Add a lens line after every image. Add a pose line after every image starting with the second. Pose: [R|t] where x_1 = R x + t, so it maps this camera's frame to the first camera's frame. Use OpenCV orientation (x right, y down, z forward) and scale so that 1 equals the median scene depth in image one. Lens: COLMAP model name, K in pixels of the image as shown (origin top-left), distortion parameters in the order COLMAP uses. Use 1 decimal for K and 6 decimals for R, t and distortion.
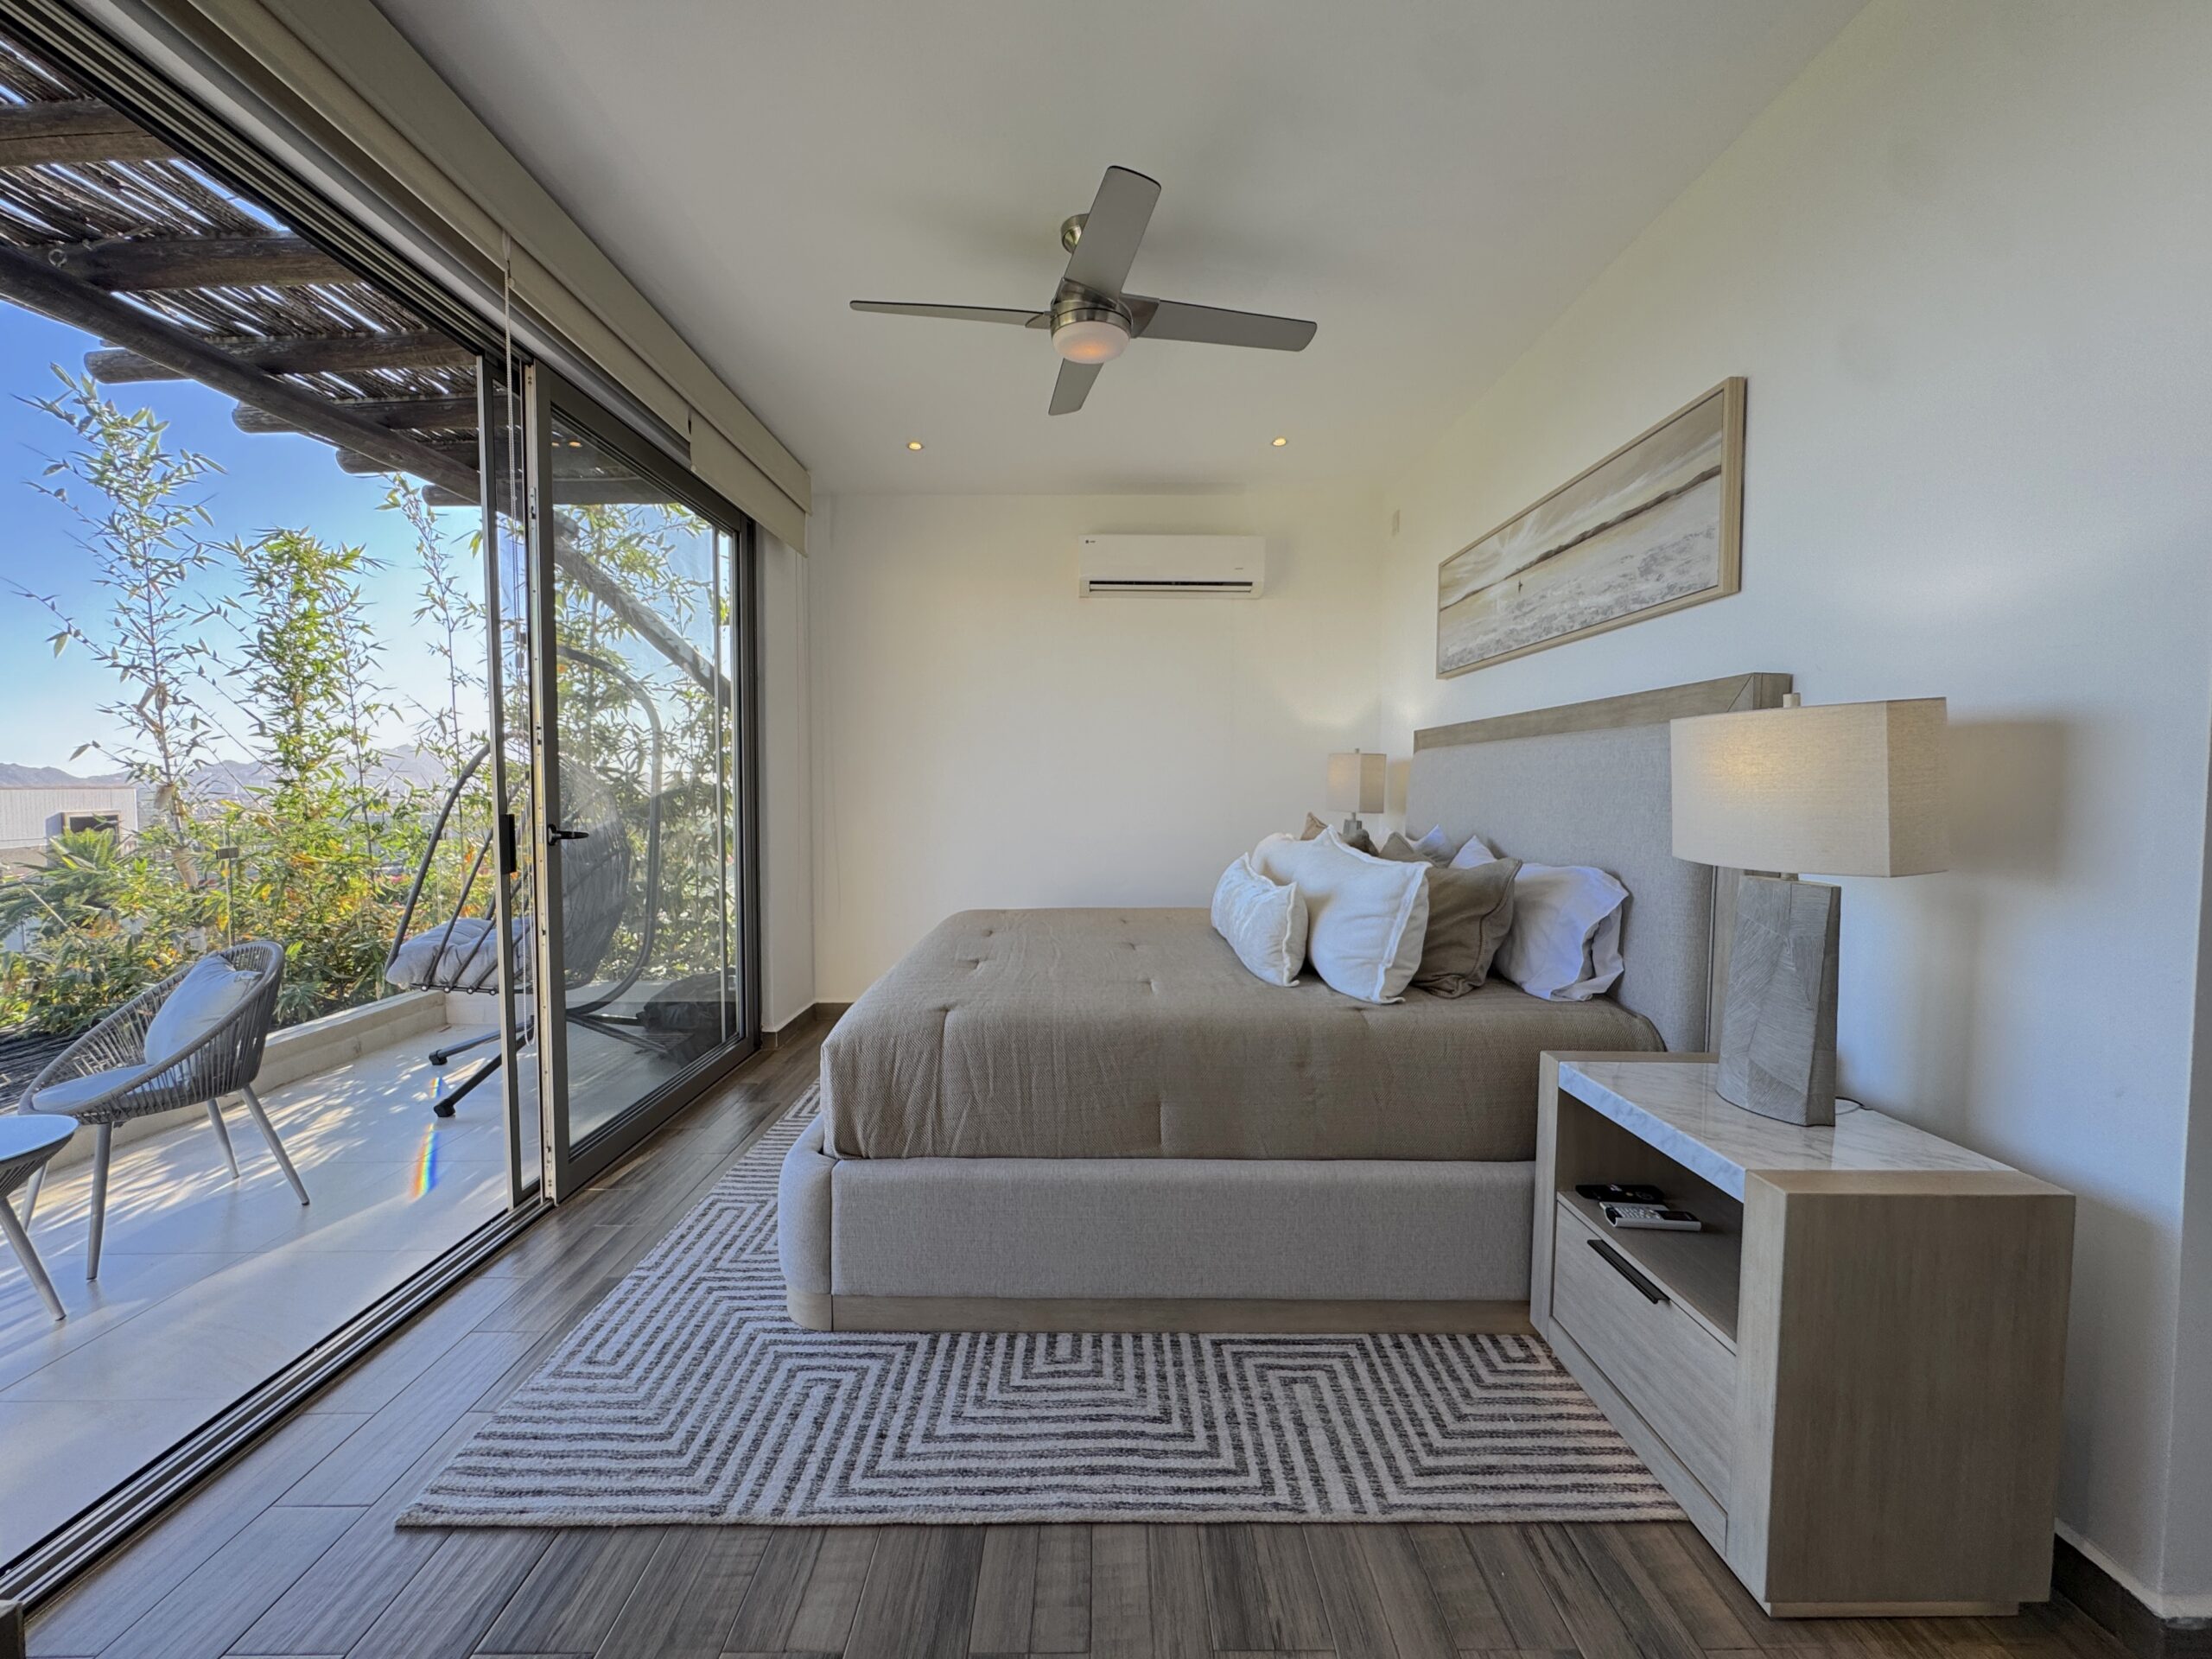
lens RADIAL K [[887.6, 0, 1104.4], [0, 887.6, 828.9], [0, 0, 1]] dist [-0.004065, -0.000301]
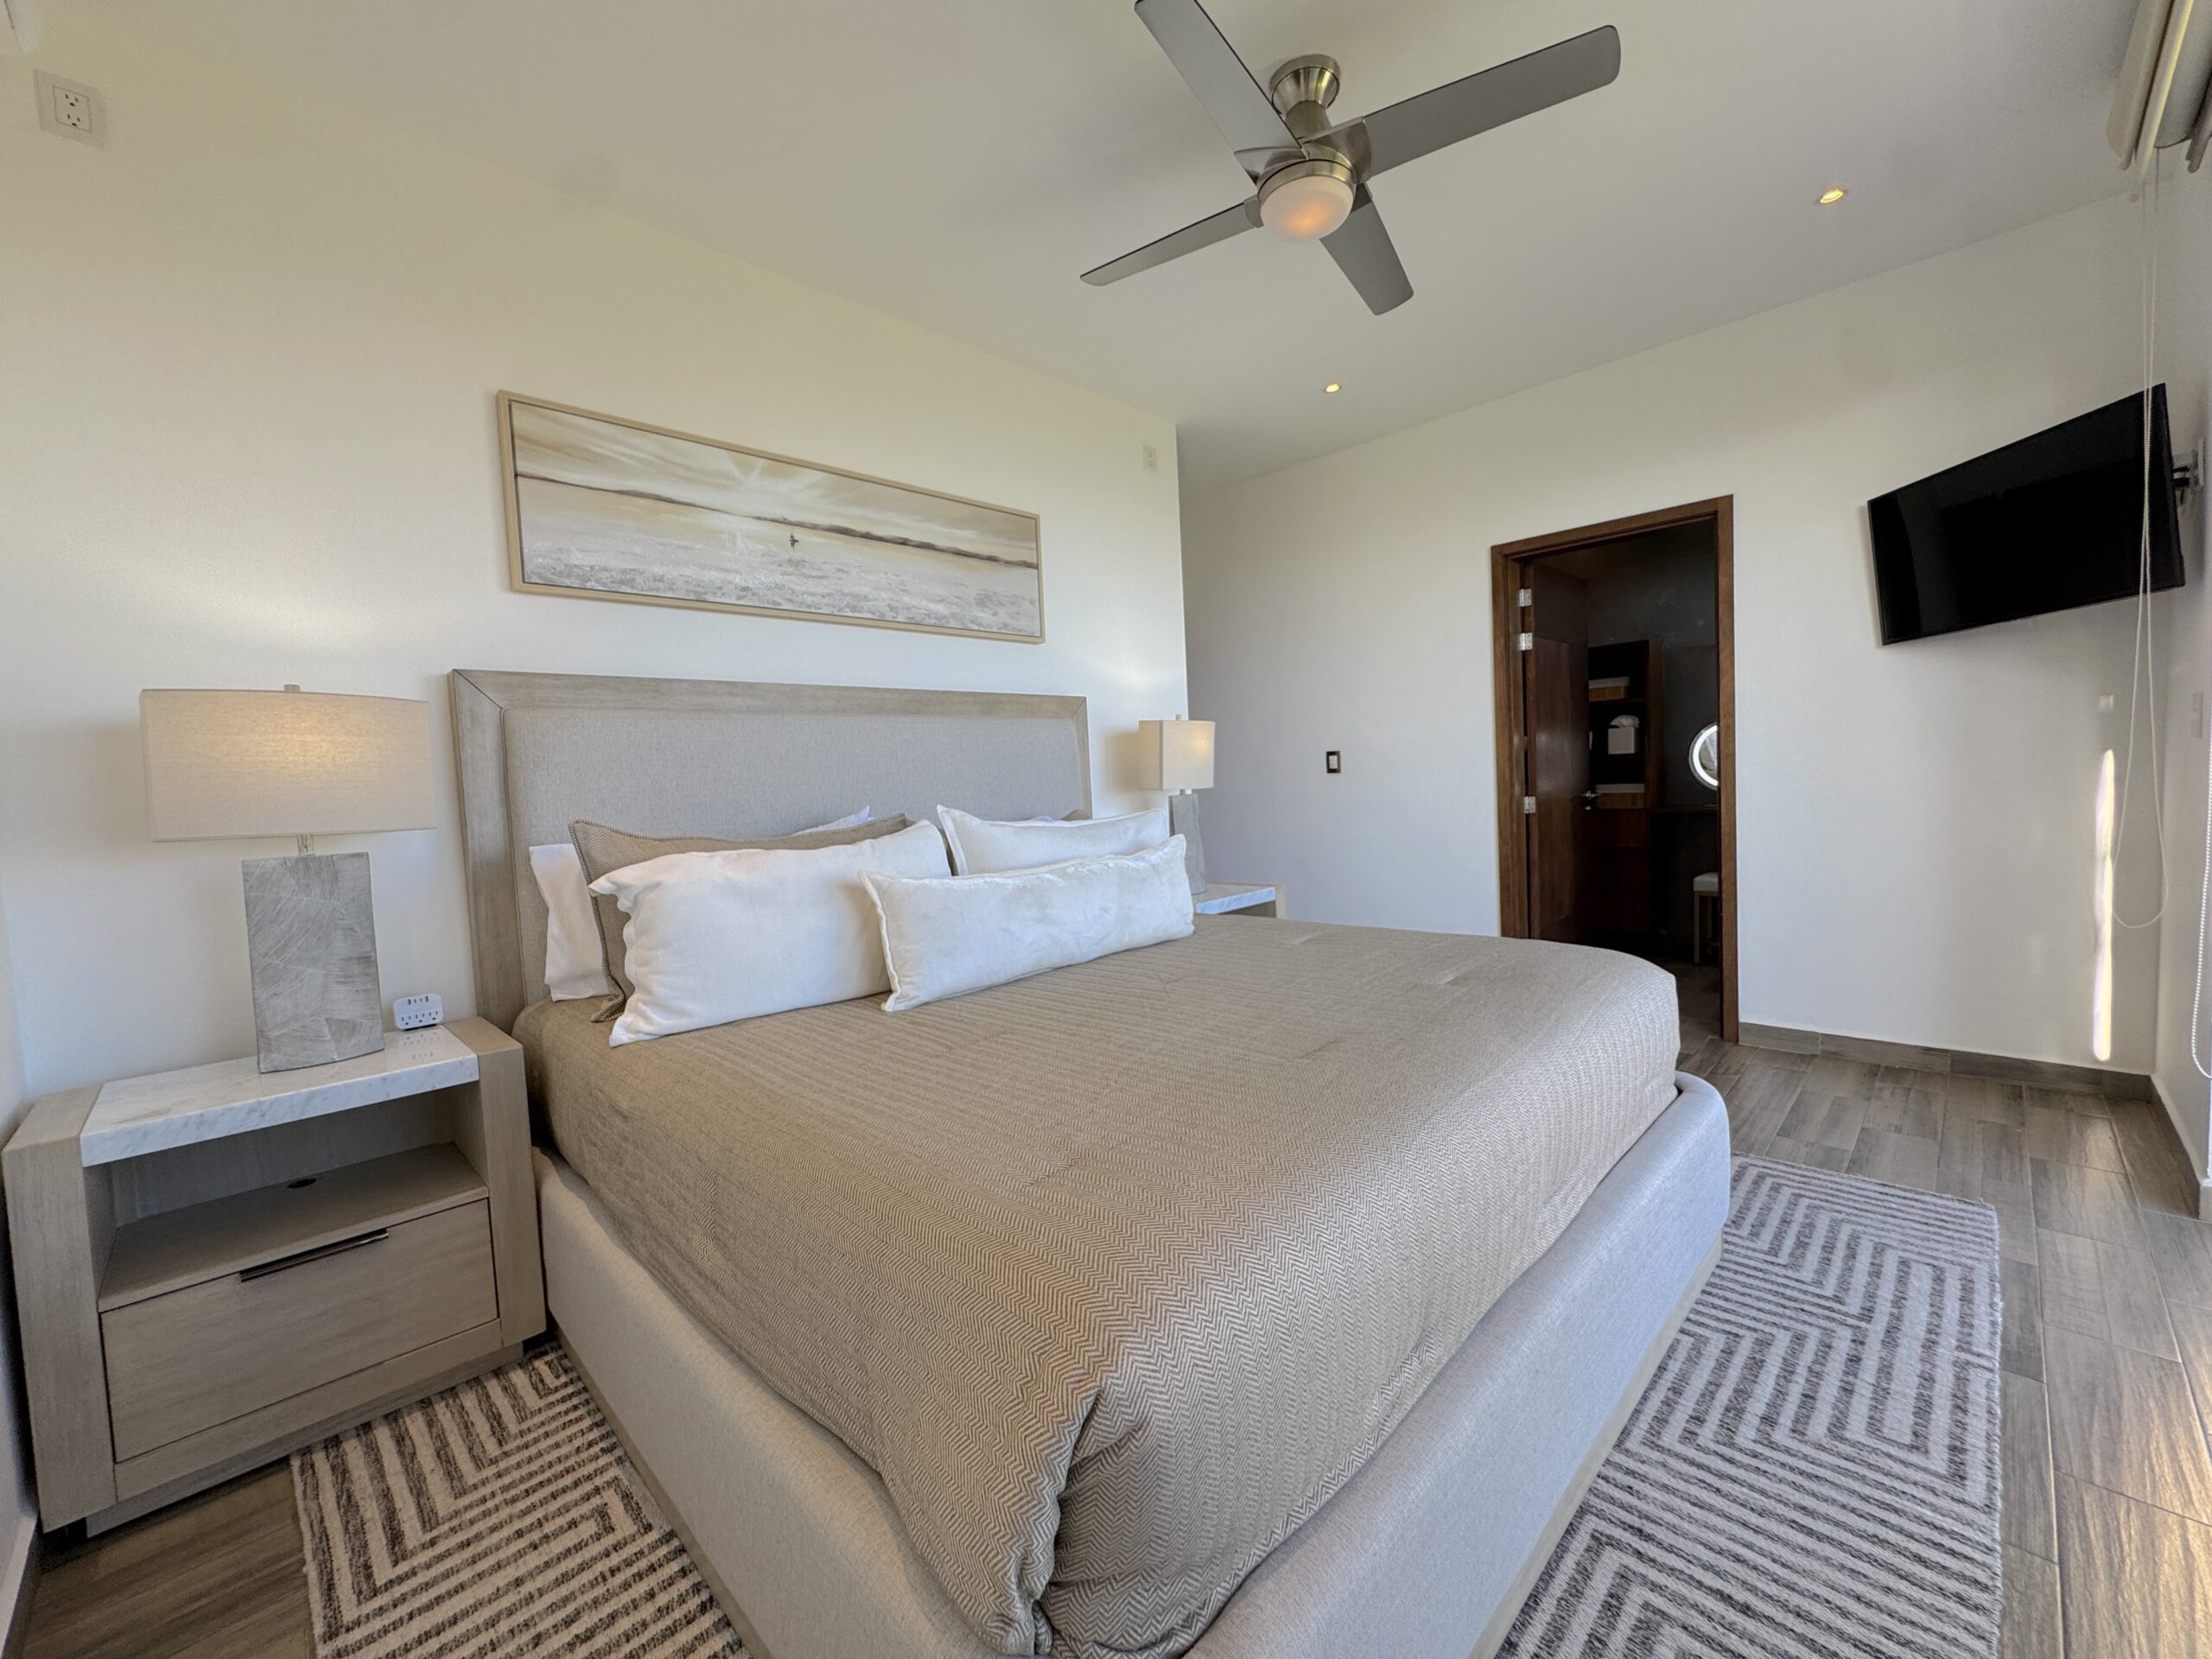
lens RADIAL K [[887.6, 0, 1104.1], [0, 887.6, 825.4], [0, 0, 1]] dist [-0.004065, -0.000301]
pose [[-0.700502, -0.007801, 0.713608, -0.523605], [0.080991, 0.992611, 0.090354, -0.060651], [-0.709040, 0.121089, -0.694694, 1.926772]]
